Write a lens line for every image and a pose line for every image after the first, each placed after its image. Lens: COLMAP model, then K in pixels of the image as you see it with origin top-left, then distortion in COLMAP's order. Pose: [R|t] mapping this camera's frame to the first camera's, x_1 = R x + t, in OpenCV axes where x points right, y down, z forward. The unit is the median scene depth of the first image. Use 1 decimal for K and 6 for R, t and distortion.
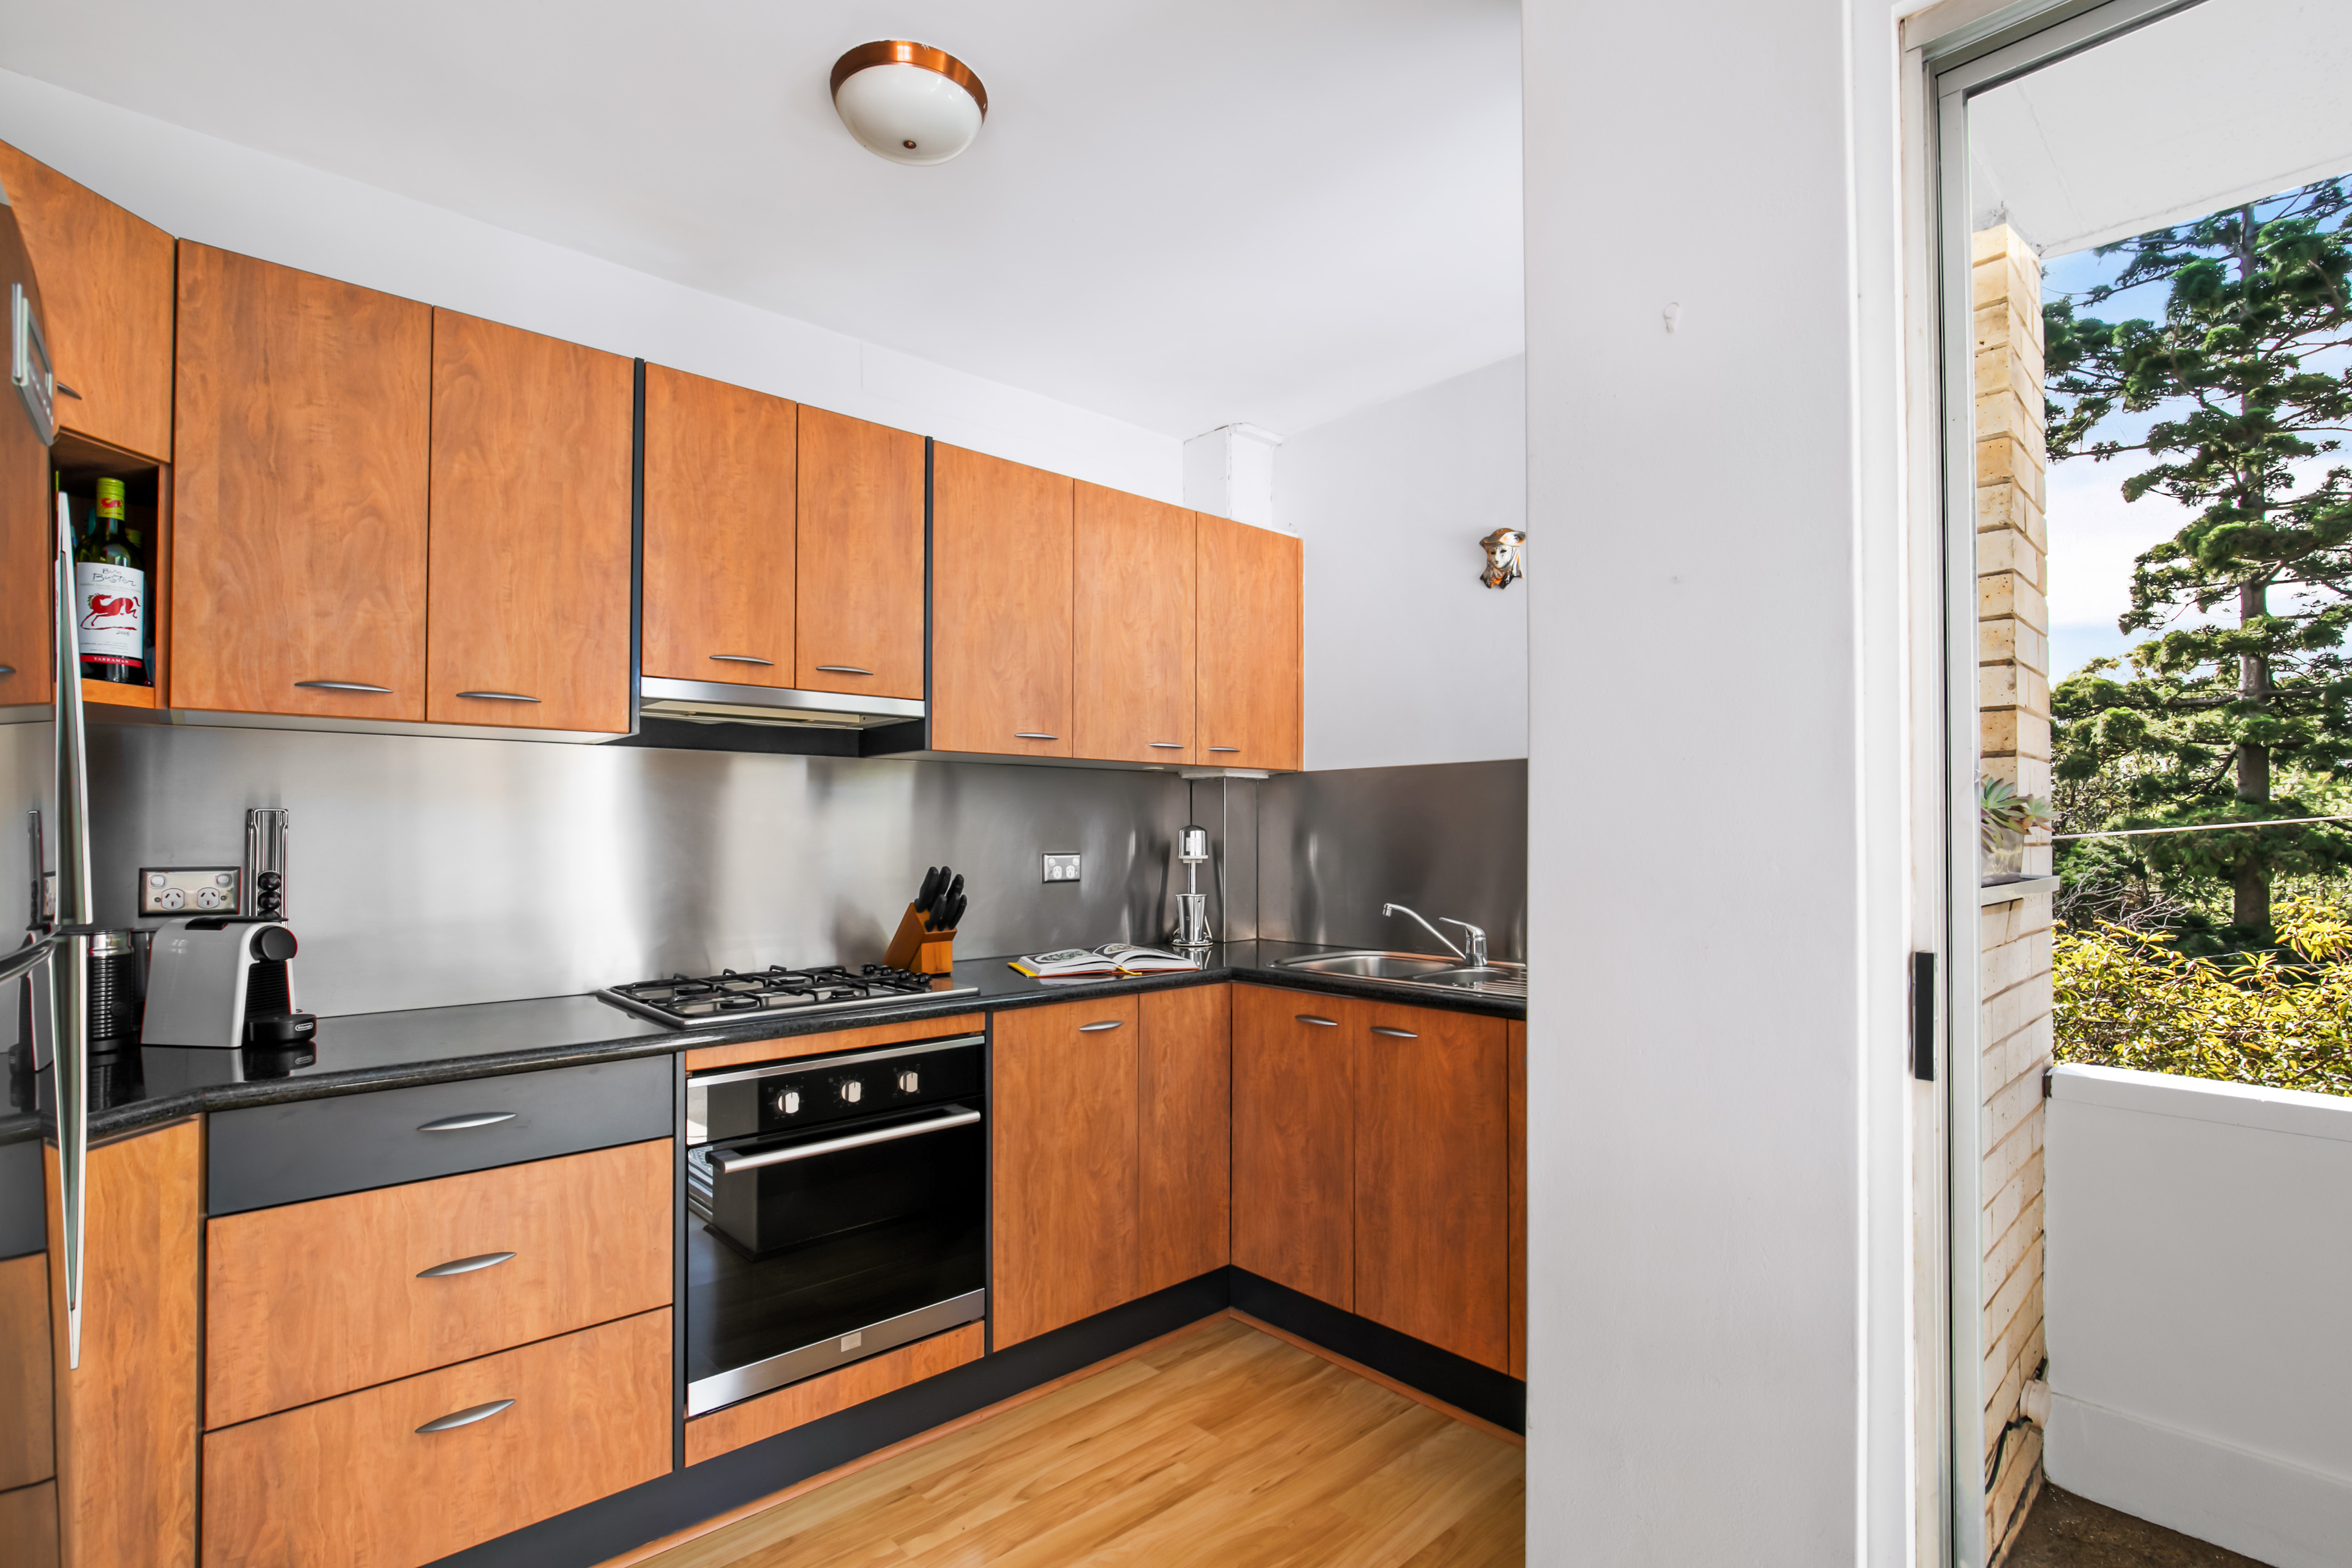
lens RADIAL K [[1072.1, 0, 1169.9], [0, 1072.1, 845.2], [0, 0, 1]] dist [-0.002352, -0.000031]
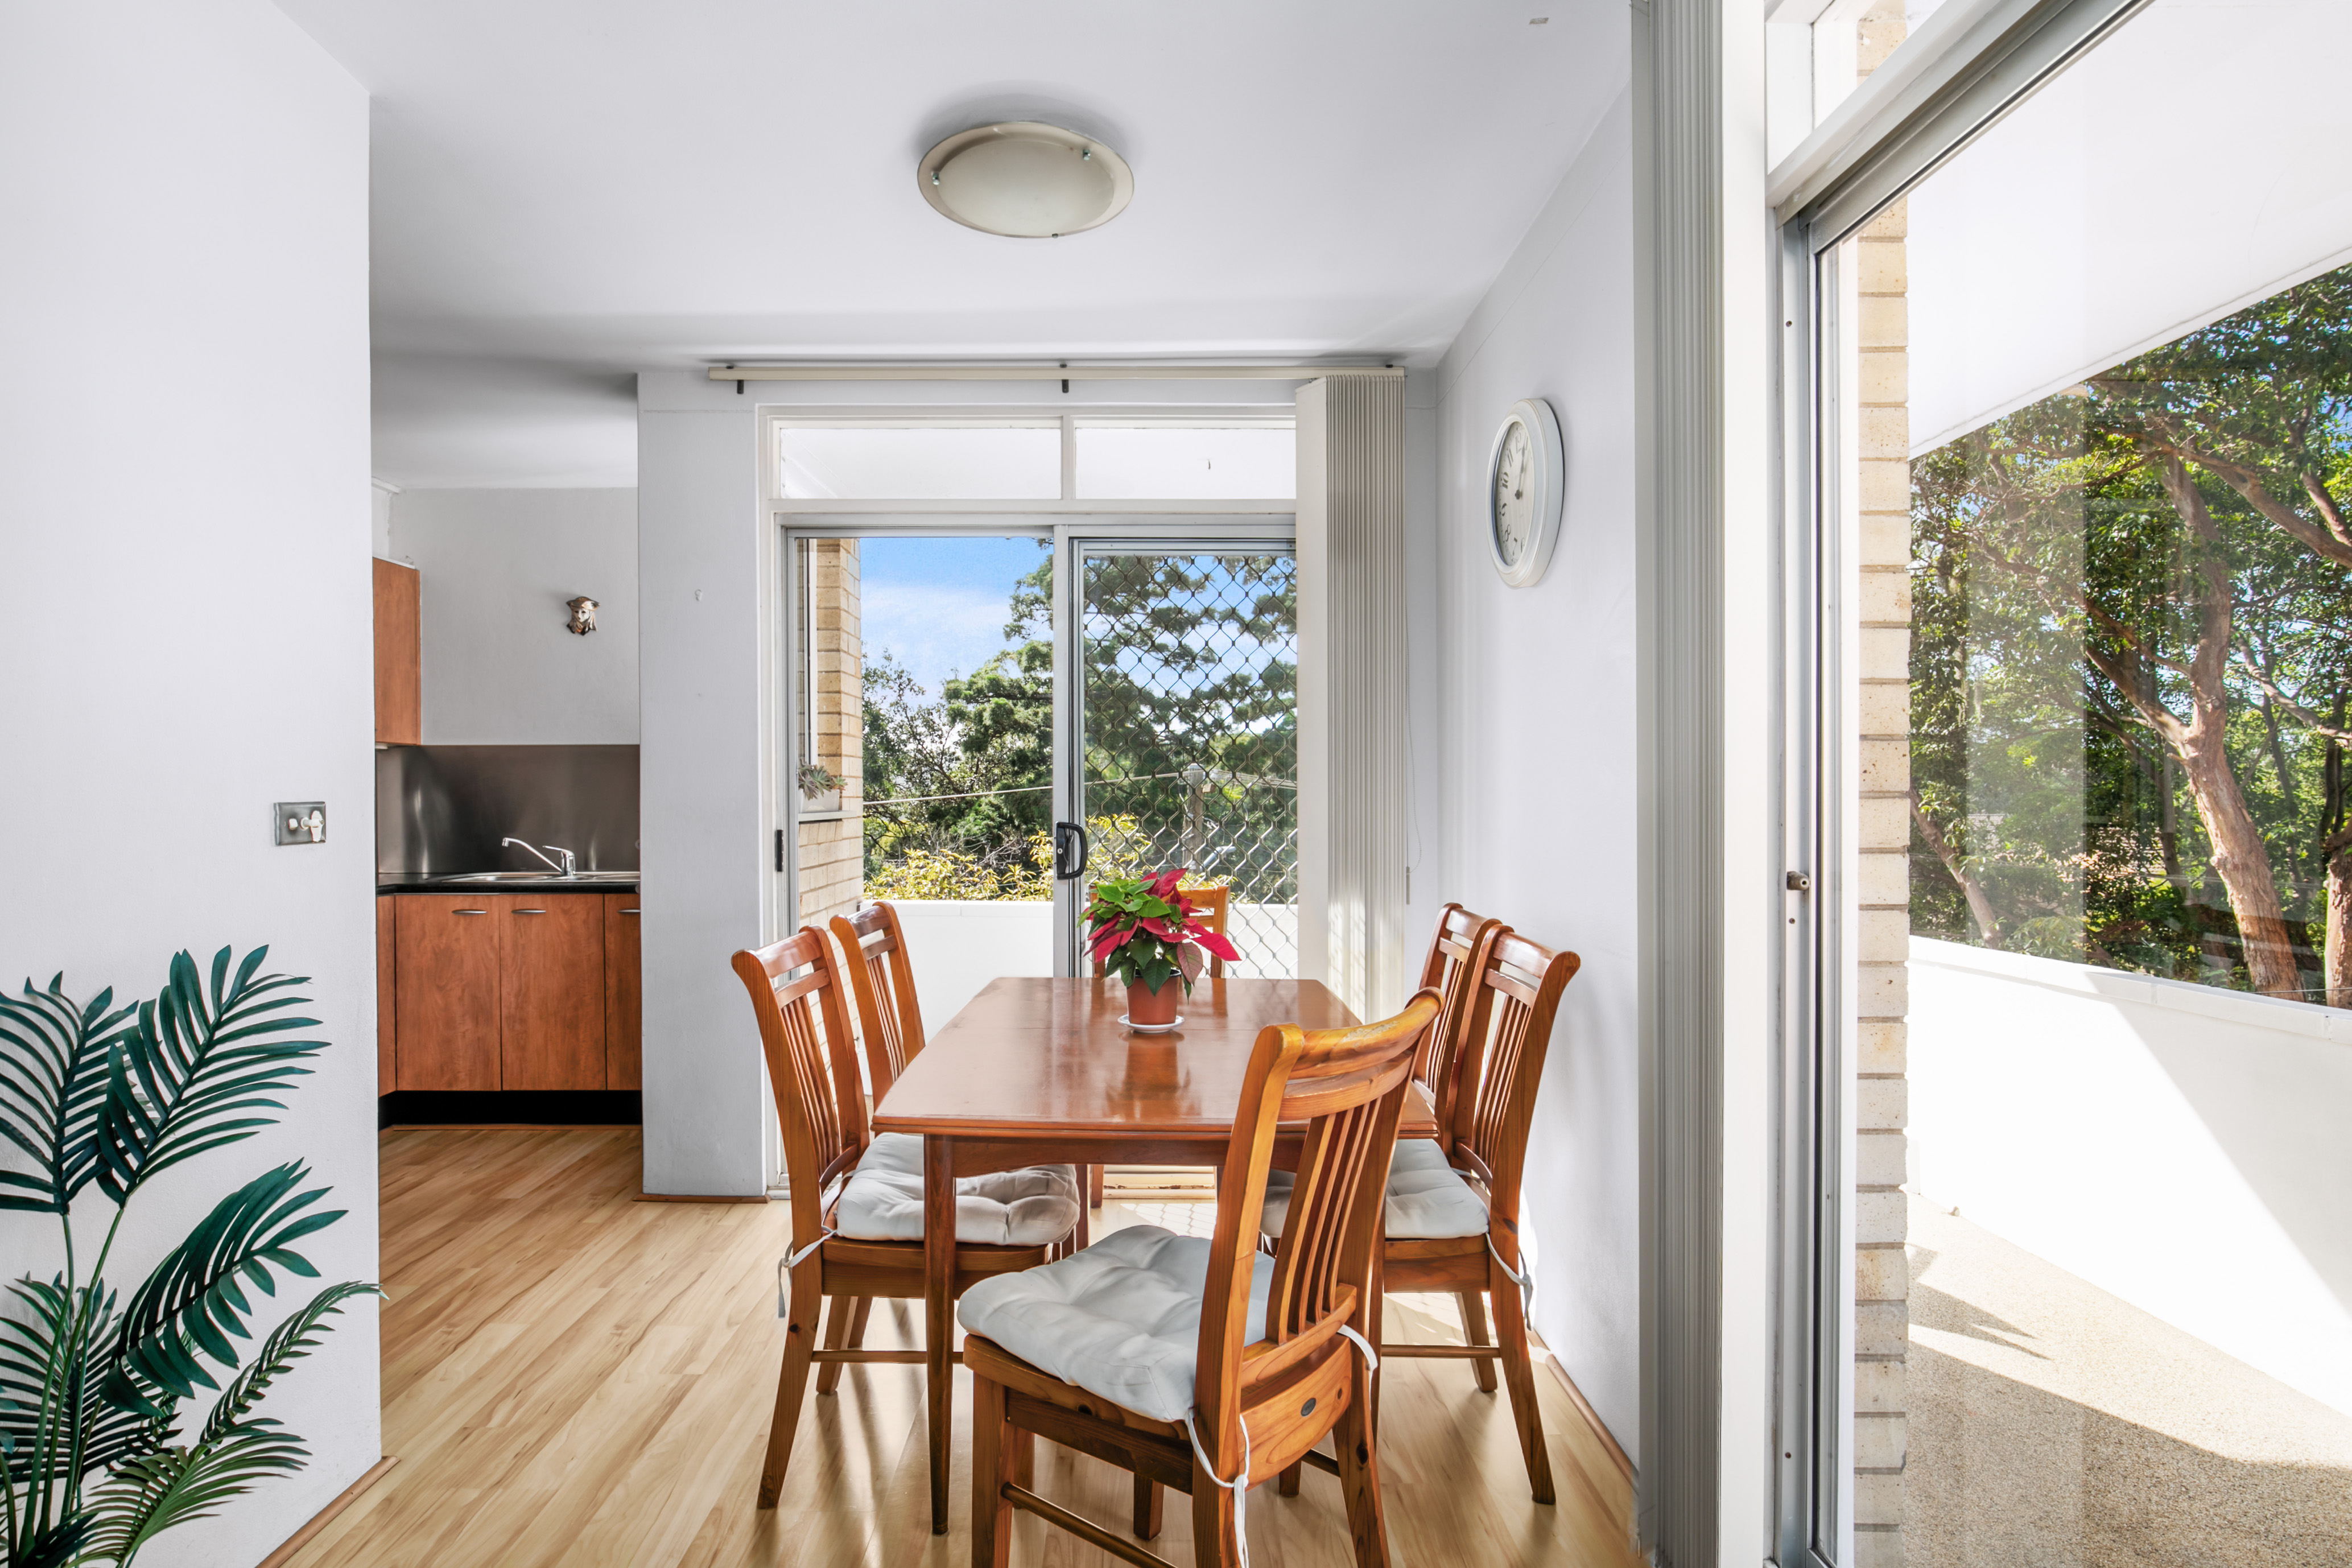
lens RADIAL K [[1205.6, 0, 1176.0], [0, 1205.6, 784.0], [0, 0, 1]] dist [-0.040596, 0.000341]
pose [[0.662600, 0.005858, 0.748950, -0.385881], [0.010160, 0.999807, -0.016808, 0.014558], [-0.748904, 0.018747, 0.662413, -0.737603]]
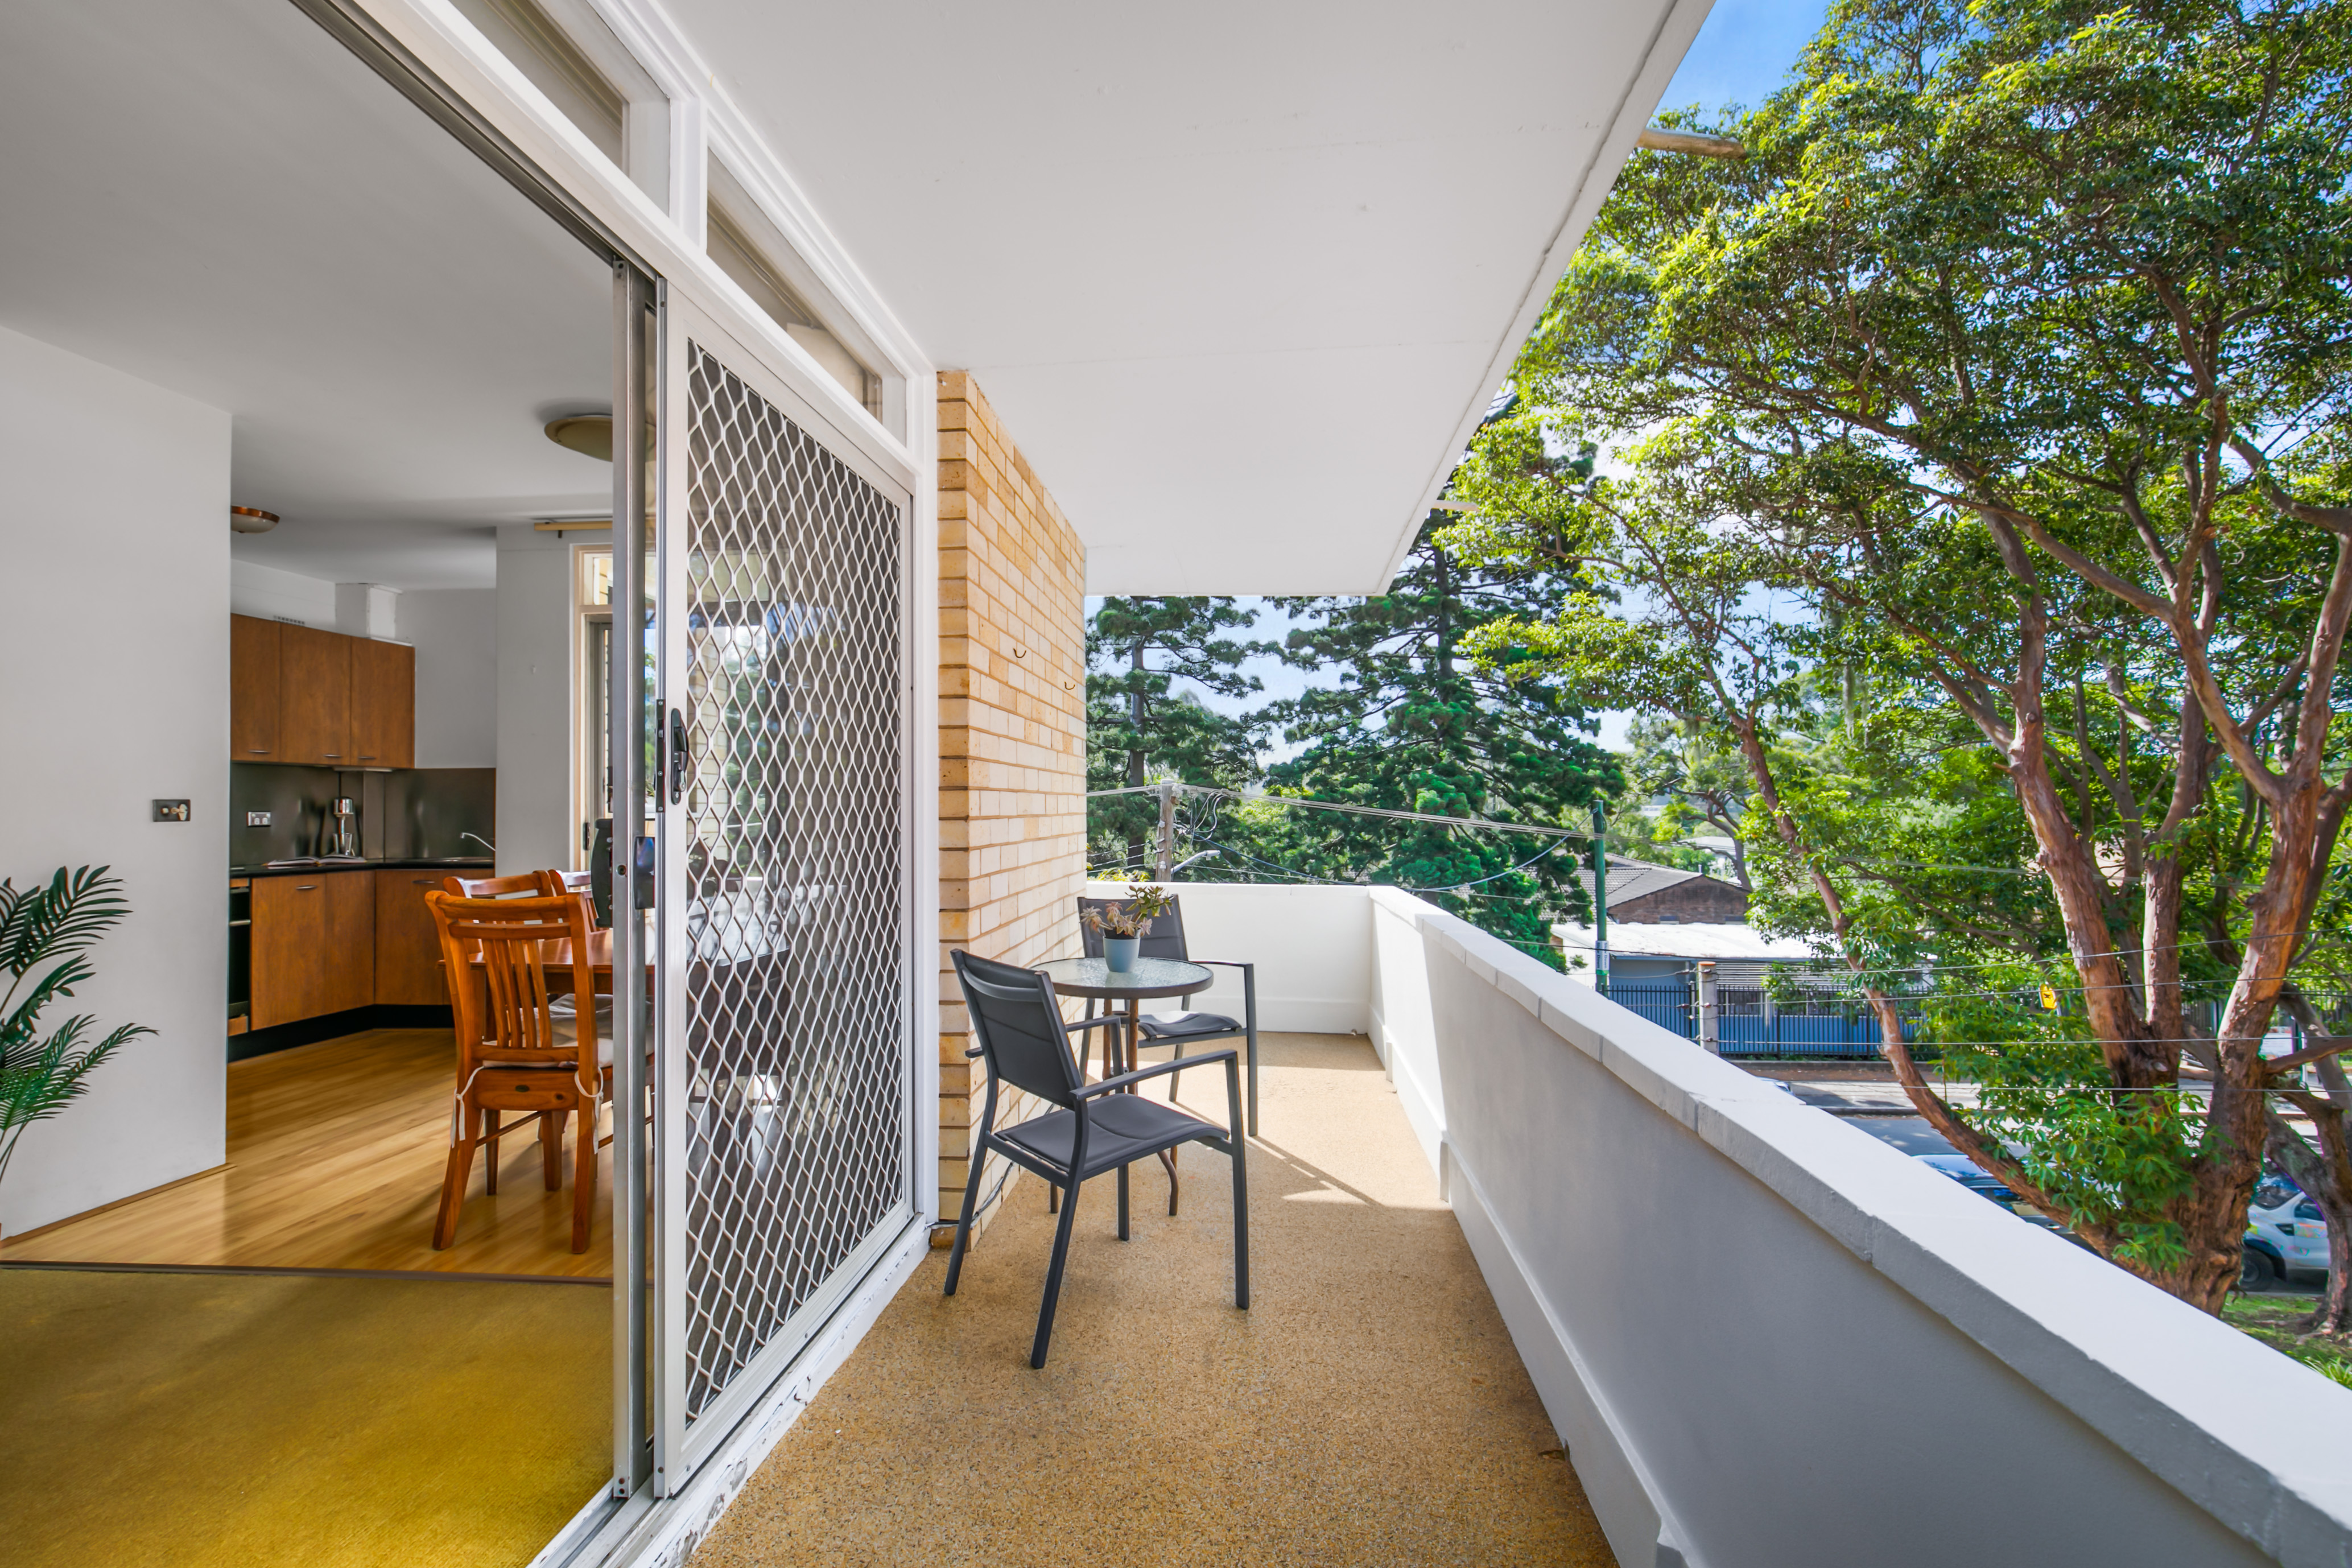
lens RADIAL K [[1093.7, 0, 1176.0], [0, 1093.7, 784.0], [0, 0, 1]] dist [-0.002530, -0.000300]
pose [[0.729976, 0.010902, 0.683386, -0.236382], [0.014409, 0.999405, -0.031334, 0.042938], [-0.683321, 0.032720, 0.729384, -1.483683]]
